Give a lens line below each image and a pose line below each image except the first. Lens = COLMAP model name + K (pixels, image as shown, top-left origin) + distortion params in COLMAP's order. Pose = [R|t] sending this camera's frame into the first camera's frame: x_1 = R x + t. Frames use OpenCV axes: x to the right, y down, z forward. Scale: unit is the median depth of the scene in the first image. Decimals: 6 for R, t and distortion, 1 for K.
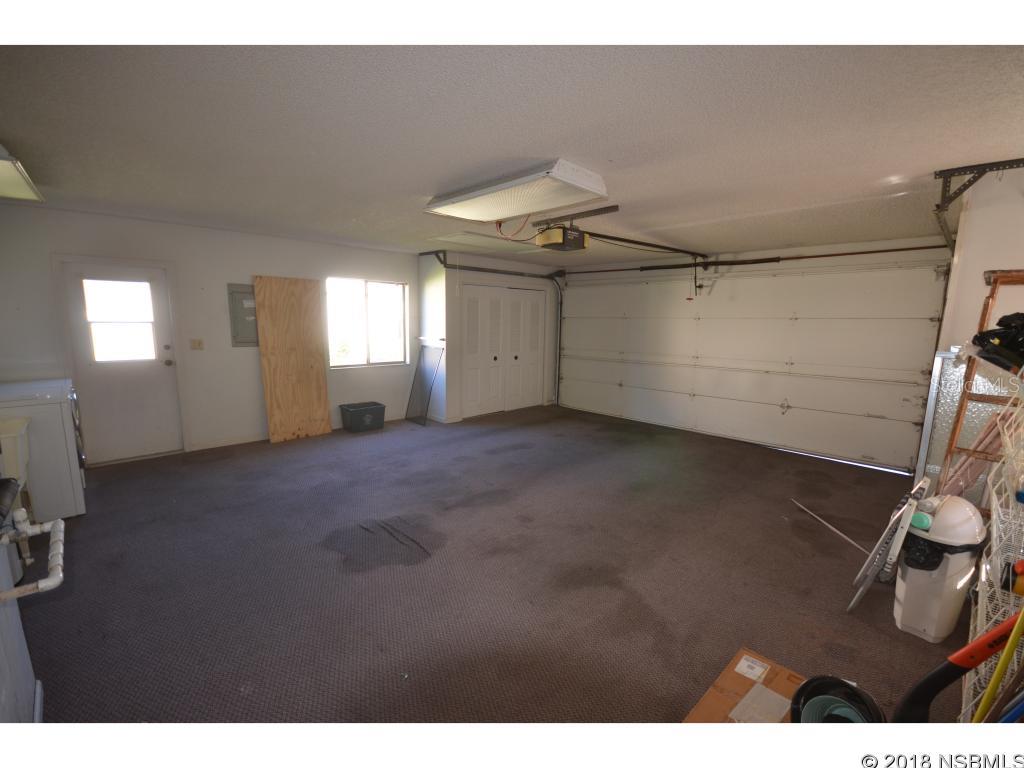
lens RADIAL K [[448.9, 0, 513.8], [0, 448.9, 388.5], [0, 0, 1]] dist [0.002892, -0.000548]
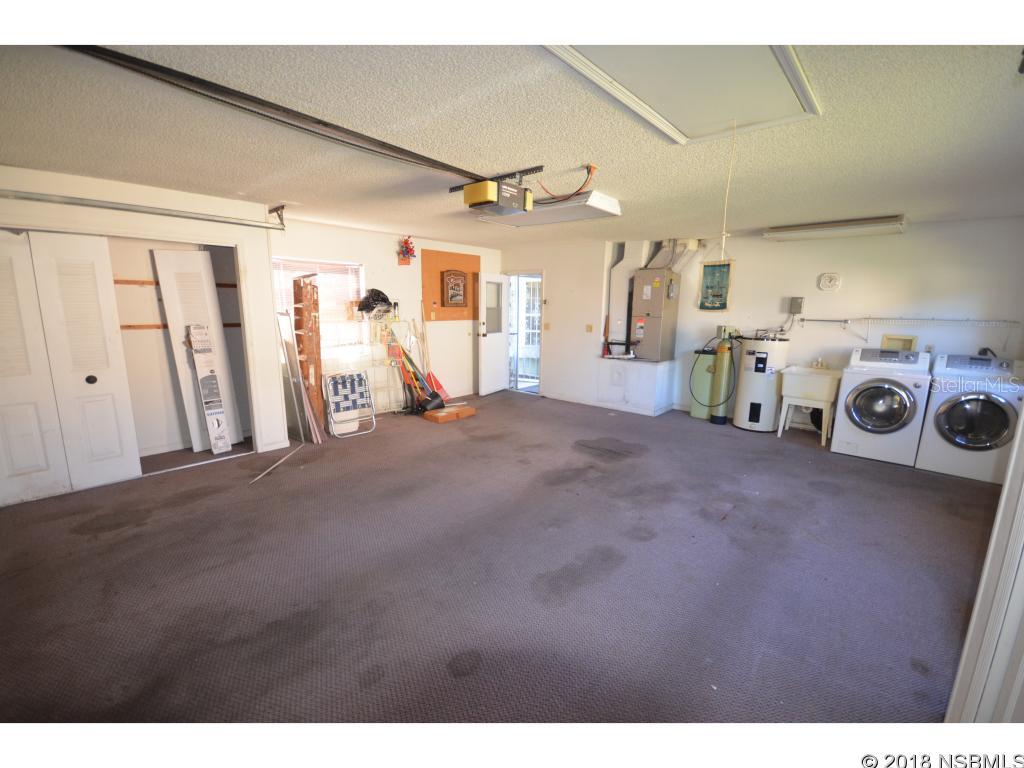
lens RADIAL K [[448.9, 0, 513.8], [0, 448.9, 388.5], [0, 0, 1]] dist [0.002892, -0.000548]
pose [[-0.996306, -0.019221, -0.083698, 0.154434], [-0.046613, 0.939604, 0.339073, -0.312323], [0.072126, 0.341722, -0.937029, 1.996058]]
